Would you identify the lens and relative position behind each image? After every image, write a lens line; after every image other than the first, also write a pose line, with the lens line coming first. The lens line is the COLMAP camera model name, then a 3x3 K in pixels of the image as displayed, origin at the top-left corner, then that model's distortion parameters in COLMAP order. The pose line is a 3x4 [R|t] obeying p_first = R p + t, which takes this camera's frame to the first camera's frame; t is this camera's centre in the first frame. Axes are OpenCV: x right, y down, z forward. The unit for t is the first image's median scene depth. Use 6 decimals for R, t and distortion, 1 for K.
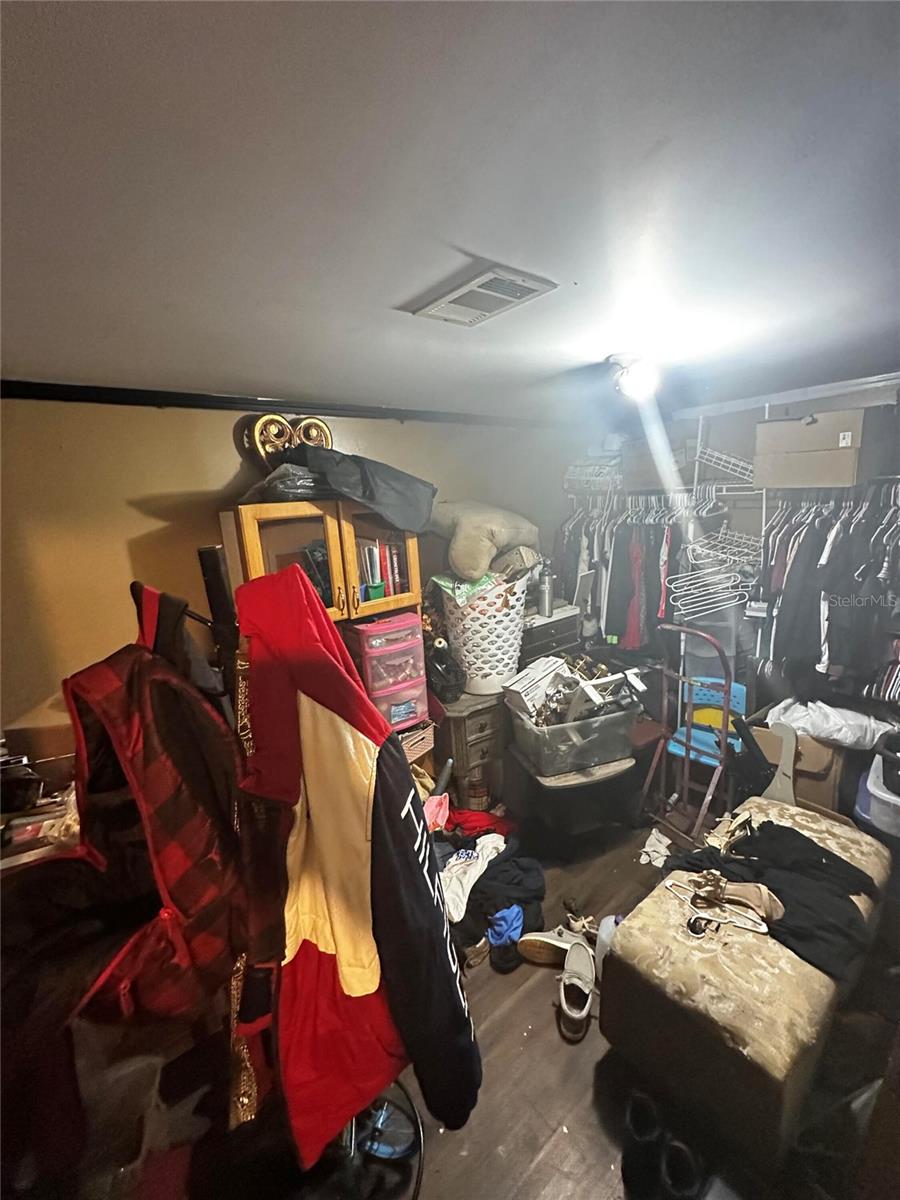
lens RADIAL K [[480.5, 0, 450.6], [0, 480.5, 601.4], [0, 0, 1]] dist [-0.005784, 0.001439]
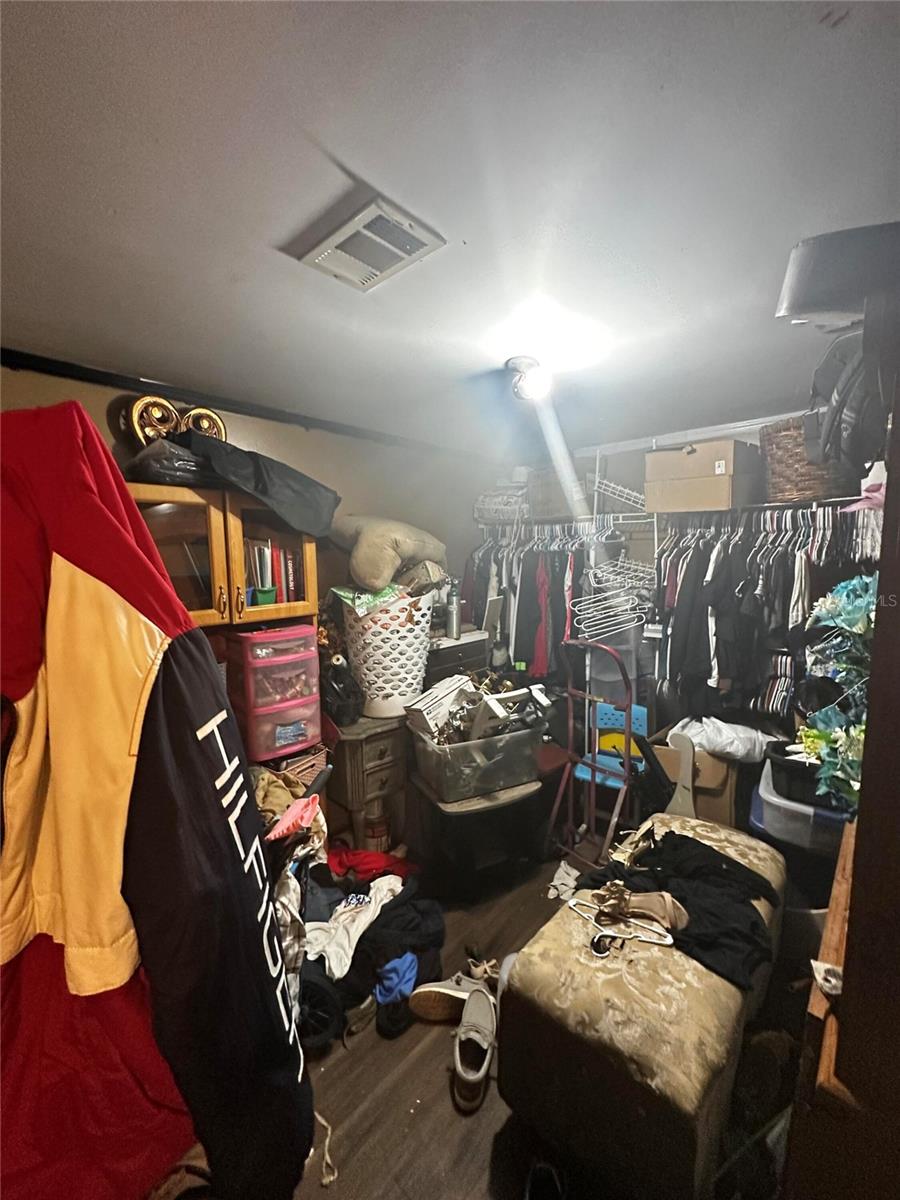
lens RADIAL K [[480.5, 0, 449.7], [0, 480.5, 601.3], [0, 0, 1]] dist [-0.005784, 0.001439]
pose [[0.987078, 0.030632, 0.157284, 0.049086], [-0.011337, 0.992448, -0.122141, 0.101408], [-0.159837, 0.118779, 0.979971, 0.059112]]
